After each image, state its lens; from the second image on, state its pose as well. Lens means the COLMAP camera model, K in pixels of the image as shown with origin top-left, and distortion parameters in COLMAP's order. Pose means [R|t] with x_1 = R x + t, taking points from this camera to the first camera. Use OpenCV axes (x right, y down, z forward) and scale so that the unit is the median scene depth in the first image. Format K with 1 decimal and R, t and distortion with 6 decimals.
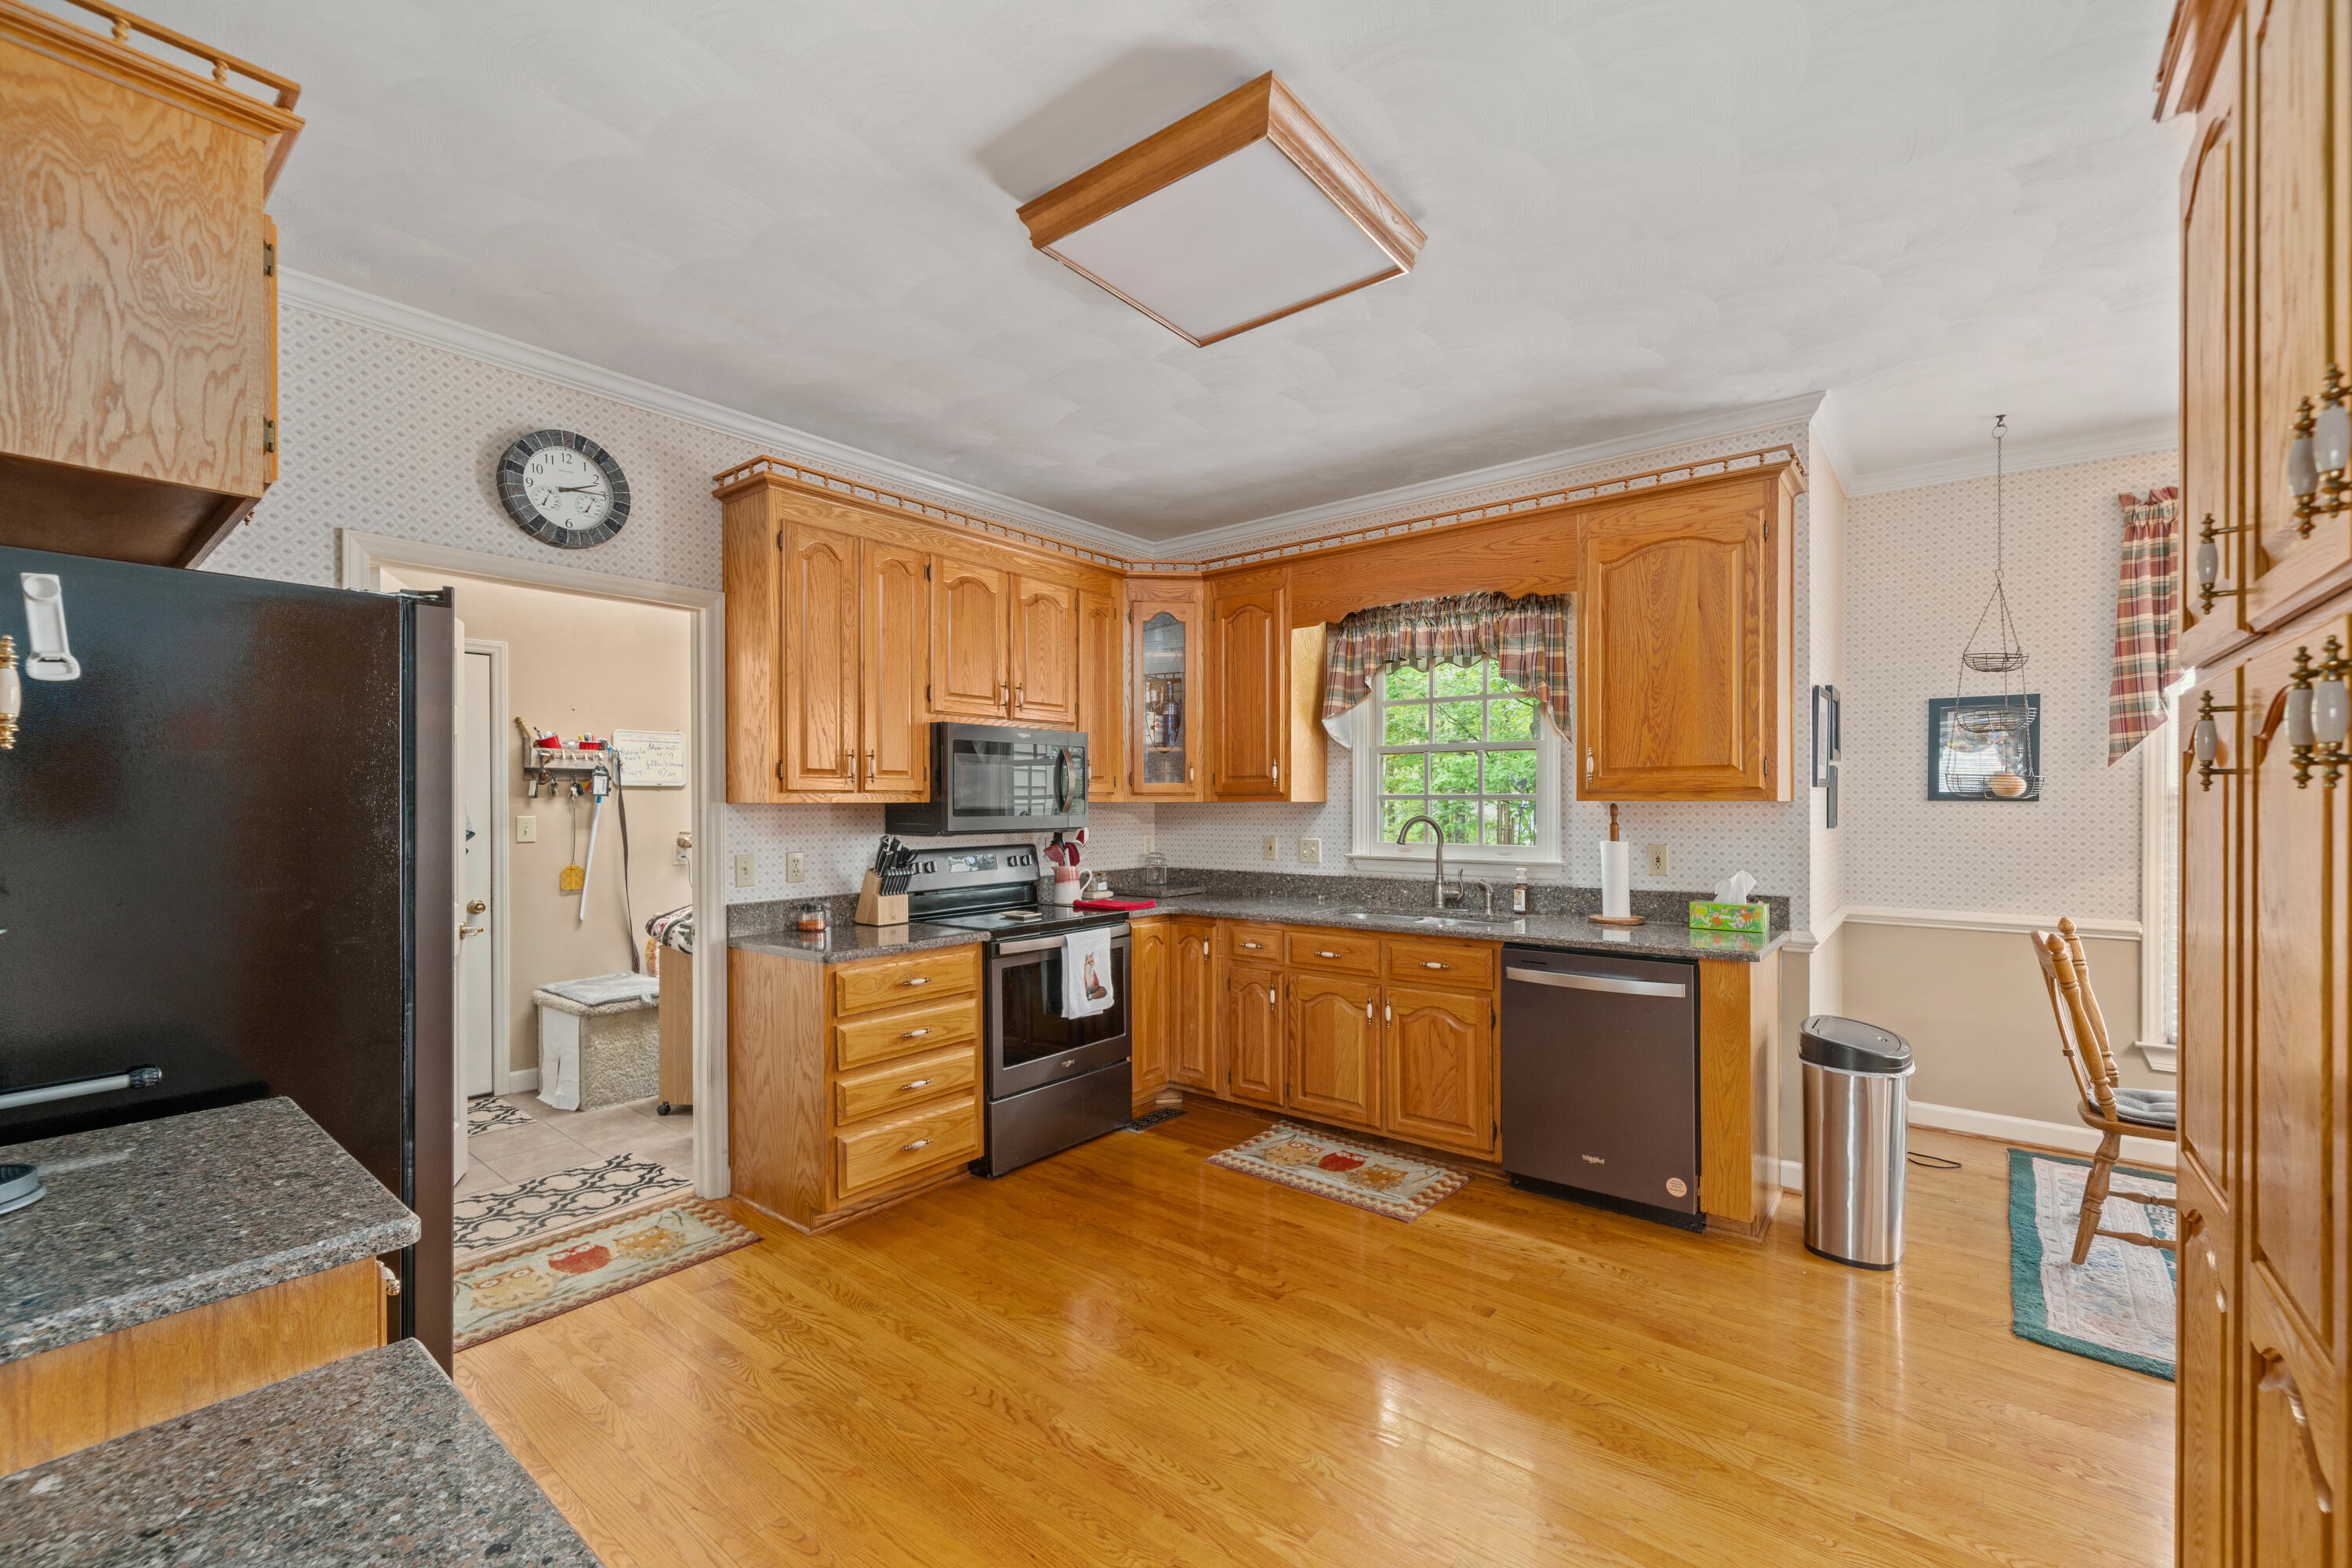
lens RADIAL K [[981.2, 0, 1156.6], [0, 981.2, 809.5], [0, 0, 1]] dist [-0.000707, -0.000020]
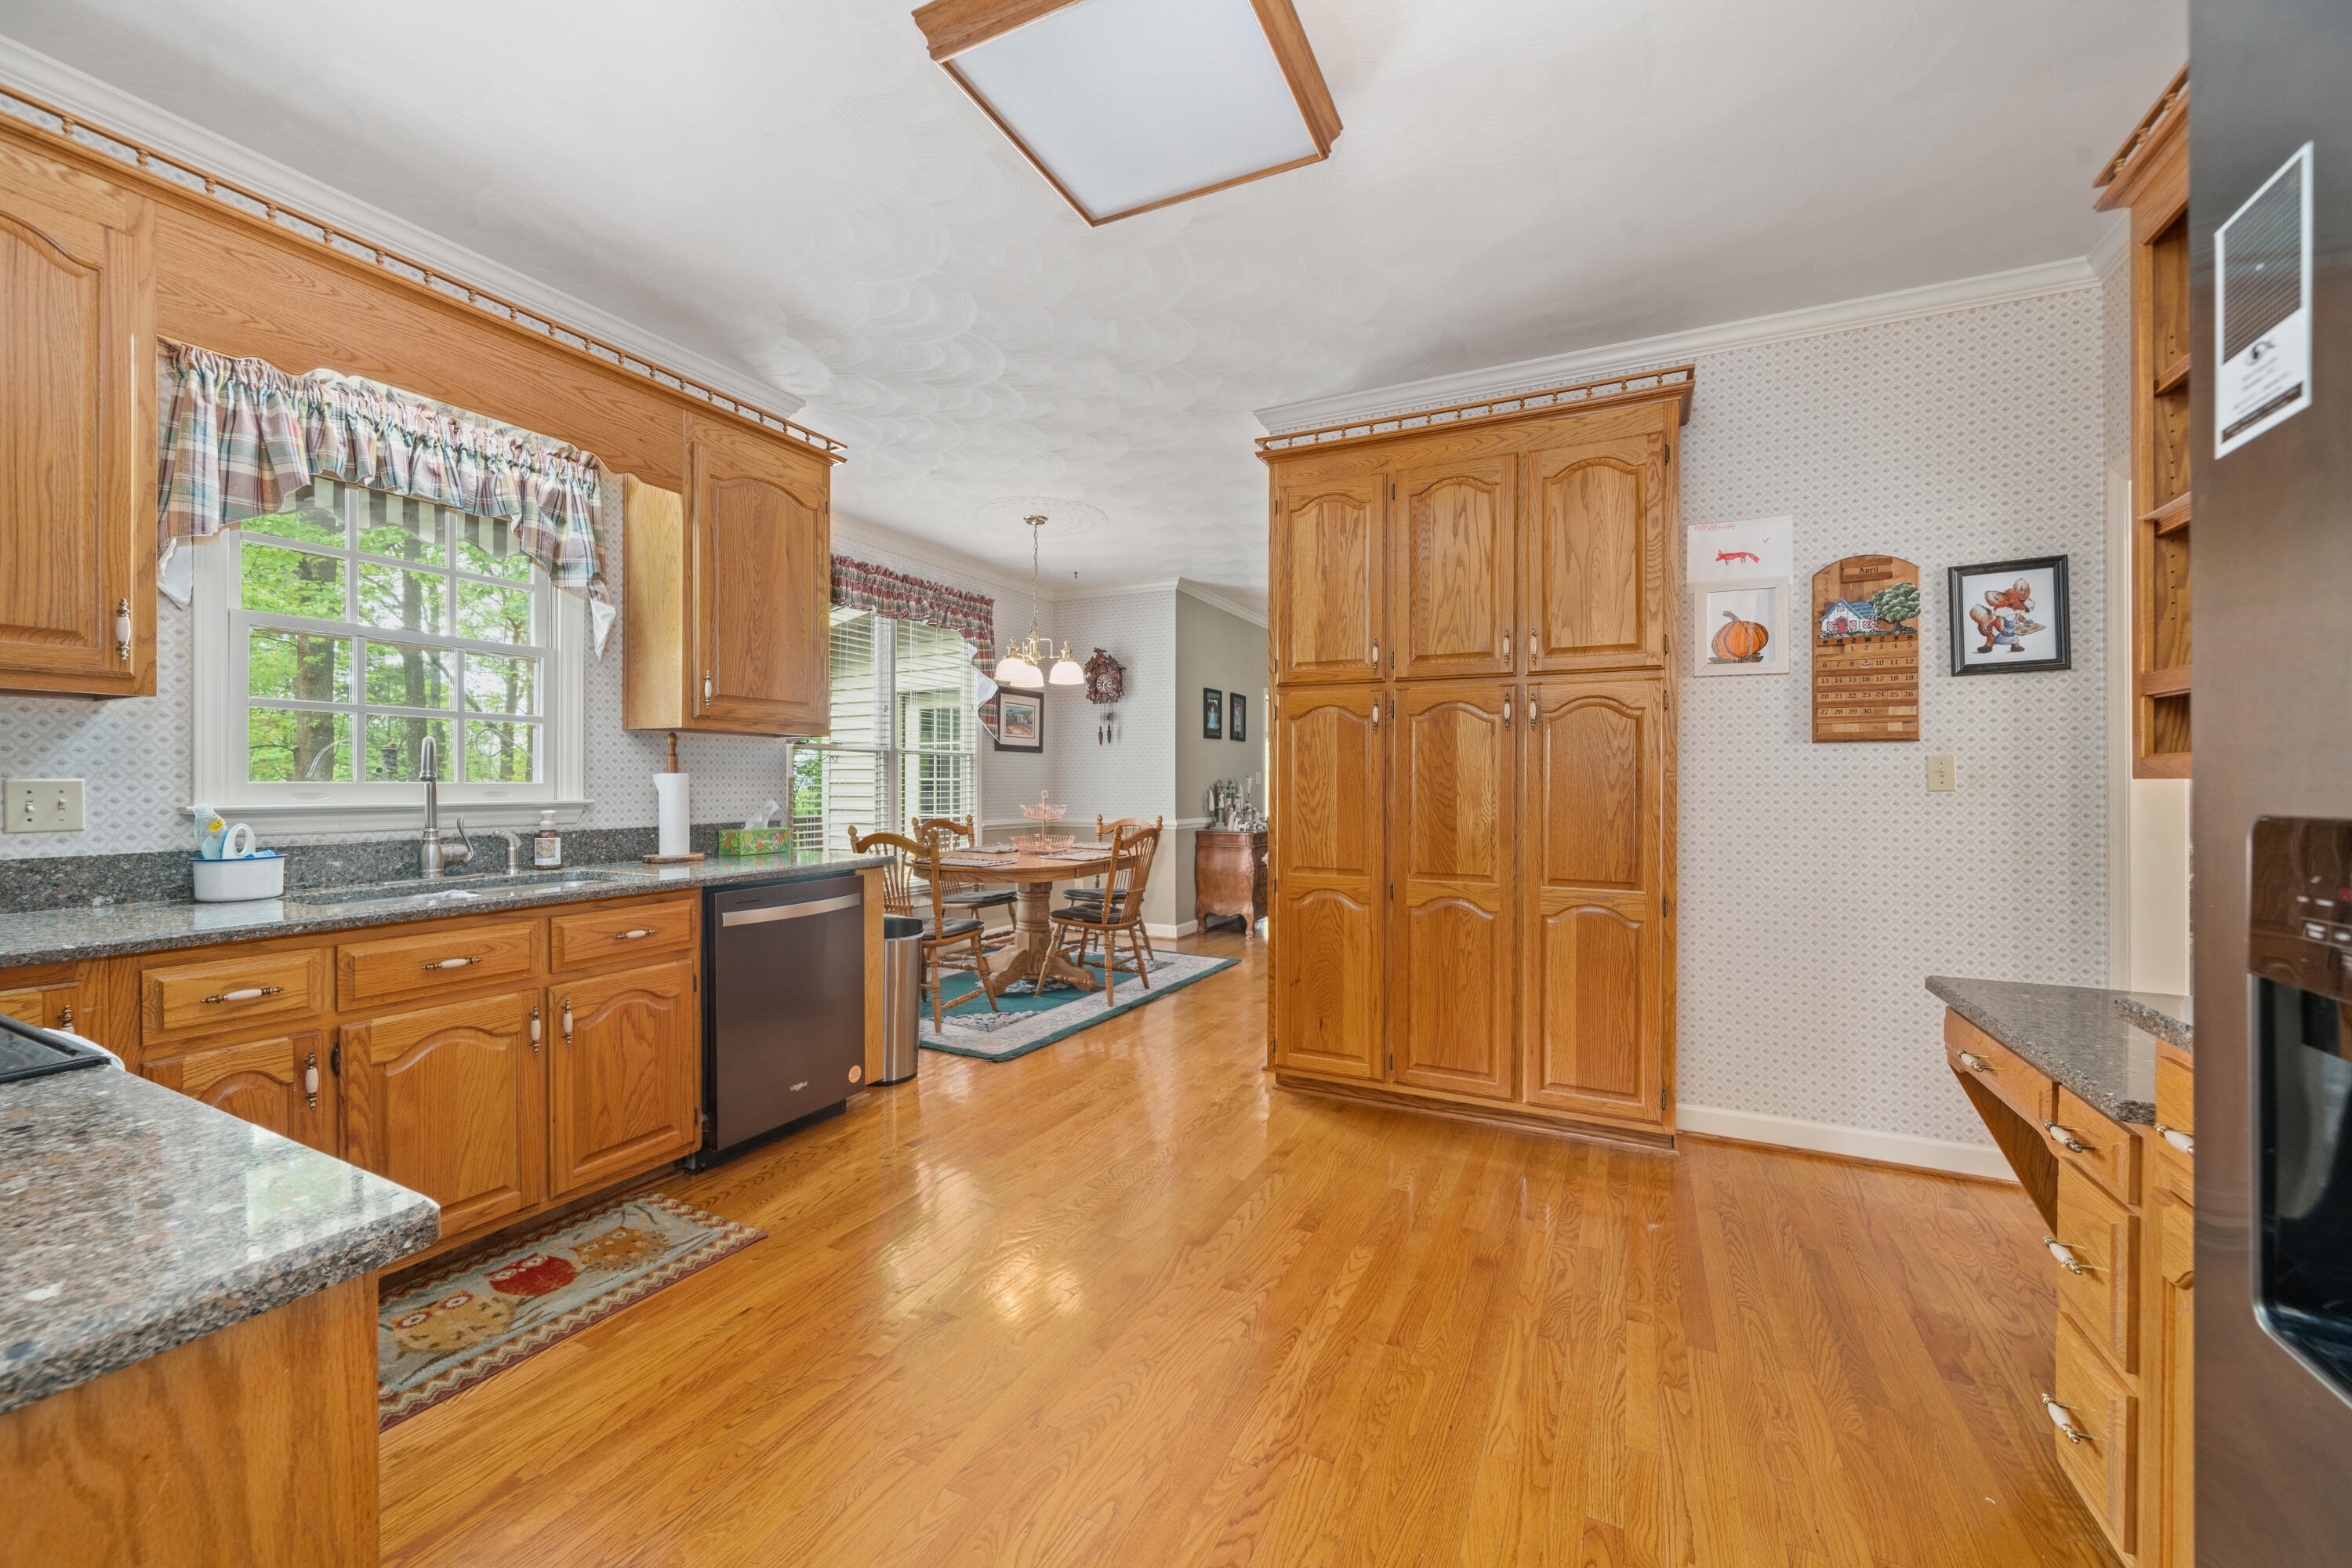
lens RADIAL K [[923.0, 0, 1171.5], [0, 923.0, 787.0], [0, 0, 1]] dist [-0.001891, 0.000052]
pose [[-0.234265, -0.004827, 0.972161, -0.498721], [0.003778, 0.999976, 0.005875, 0.042566], [-0.972165, 0.005049, -0.234241, 0.759067]]
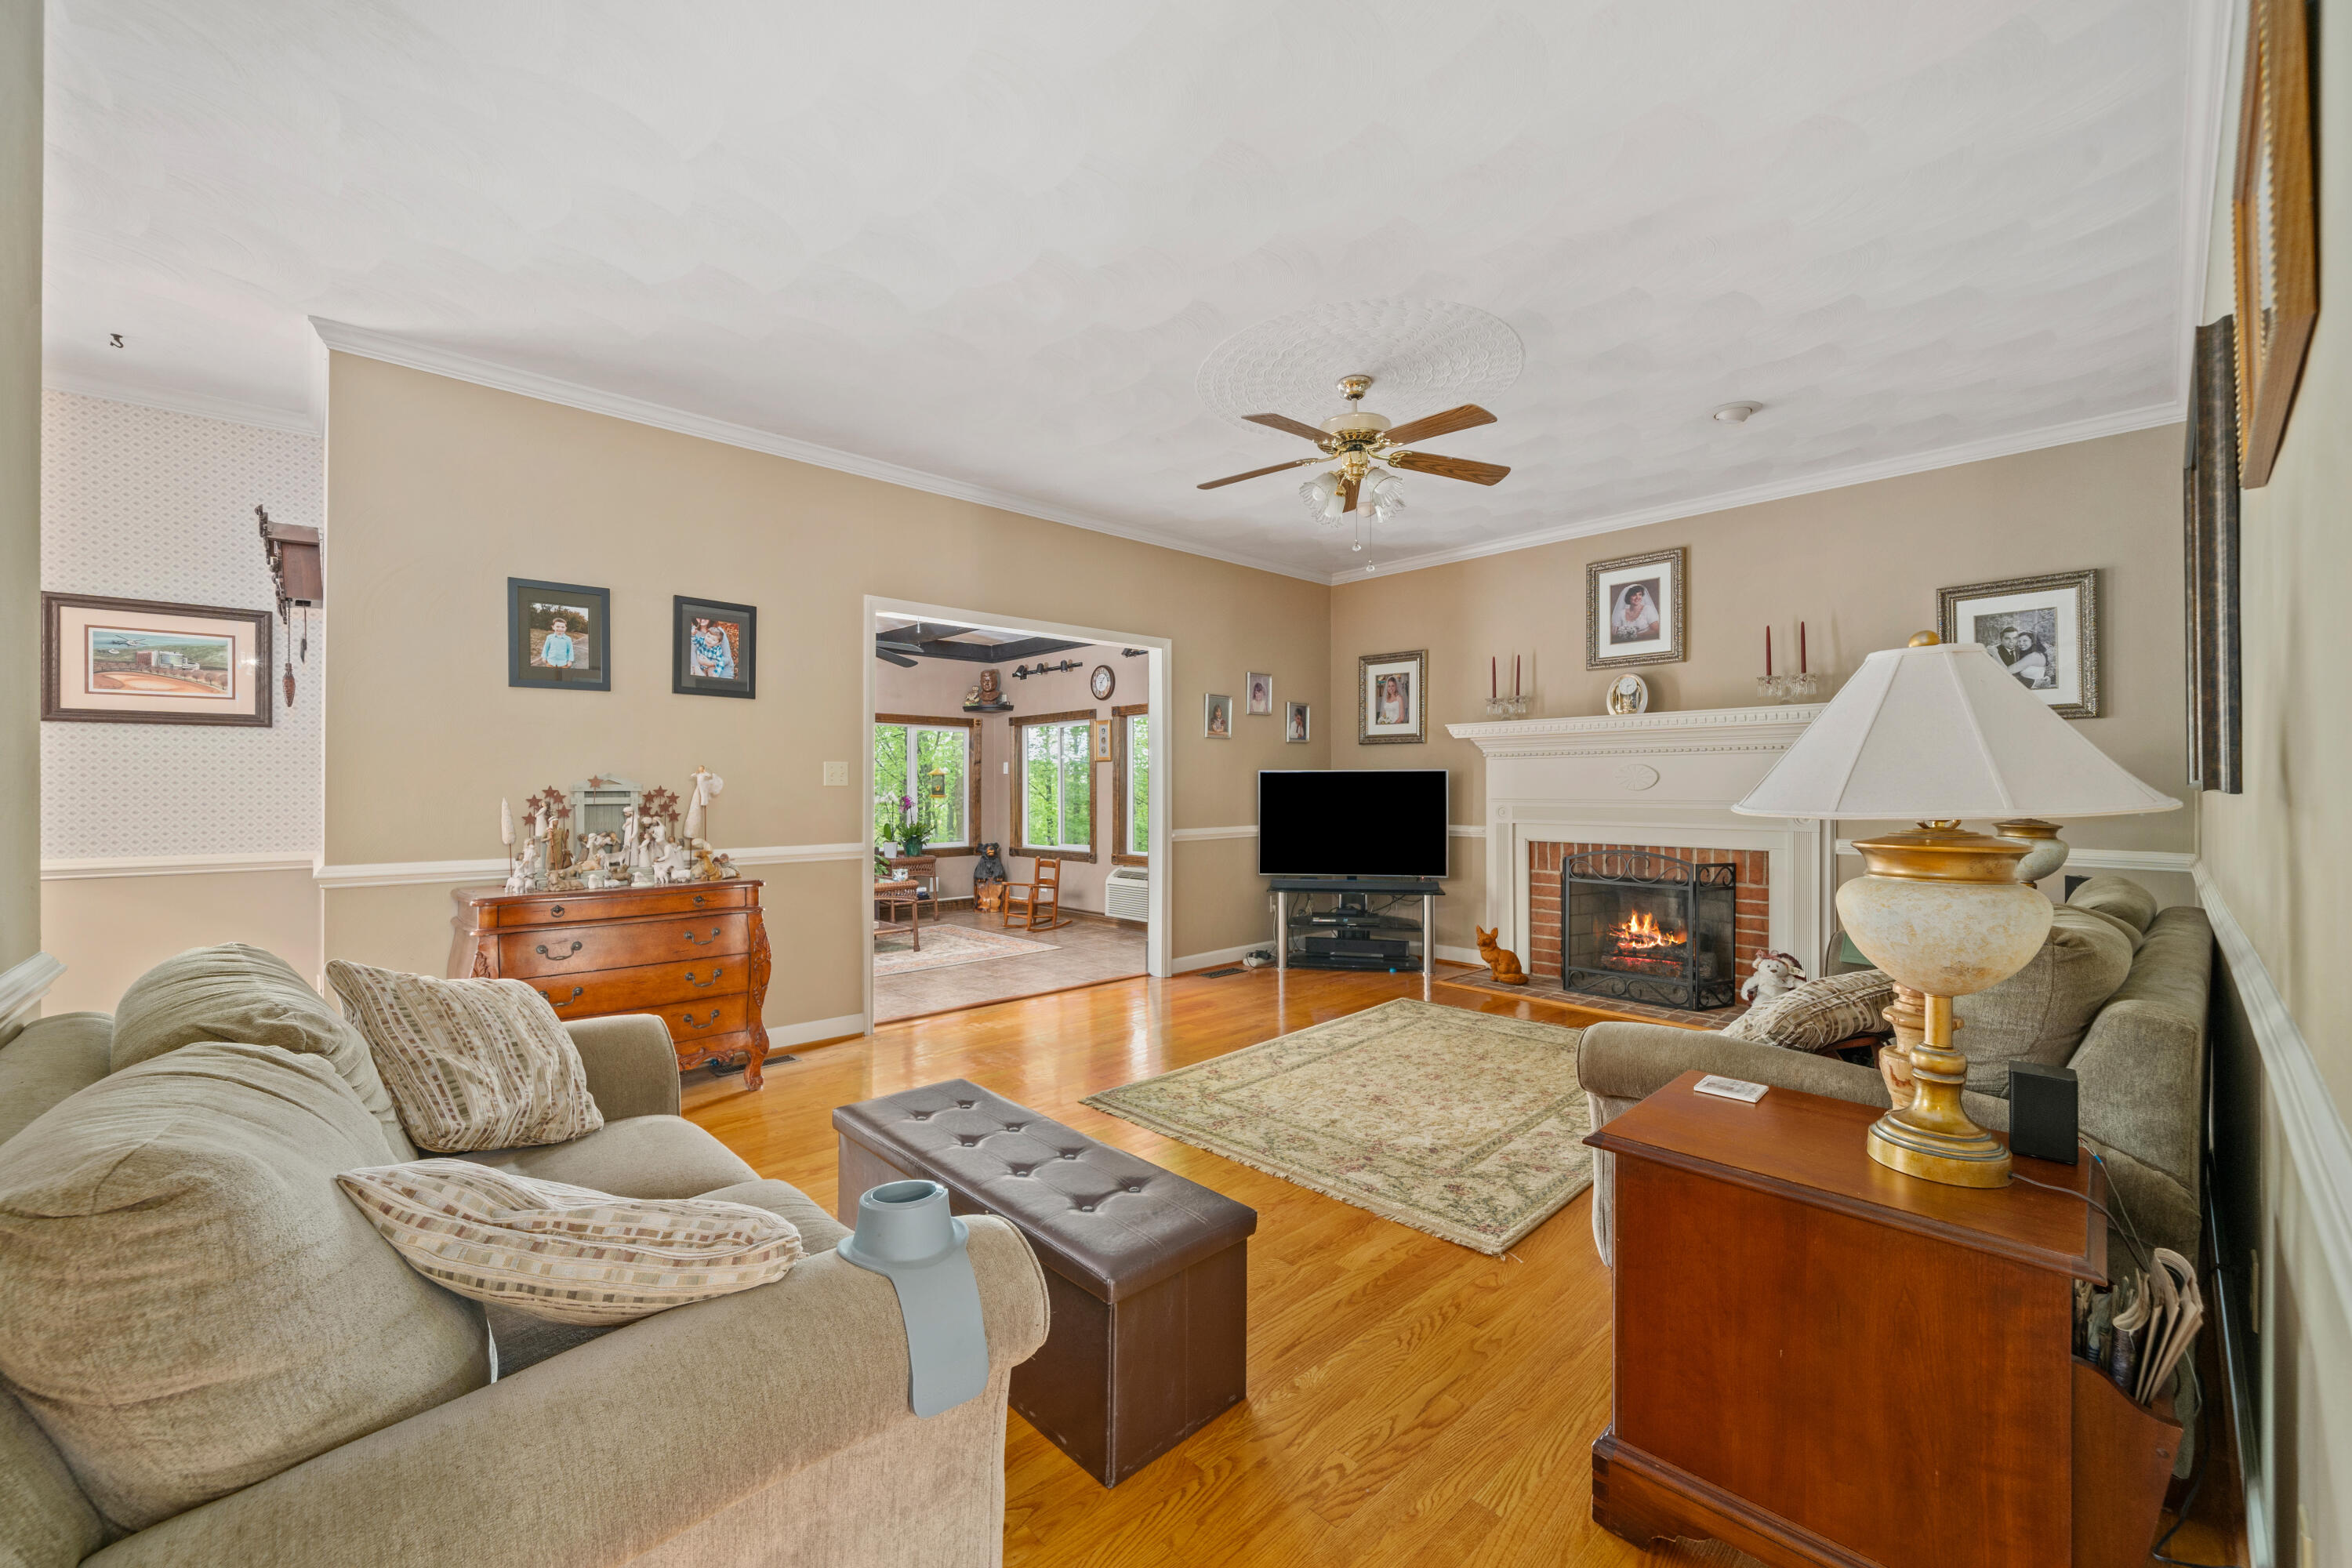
lens RADIAL K [[923.0, 0, 1158.9], [0, 923.0, 780.0], [0, 0, 1]] dist [-0.001891, 0.000052]
pose [[0.123672, 0.004034, 0.992315, 0.614830], [0.007763, 0.999957, -0.005032, 0.051901], [-0.992293, 0.008326, 0.123636, -0.559719]]
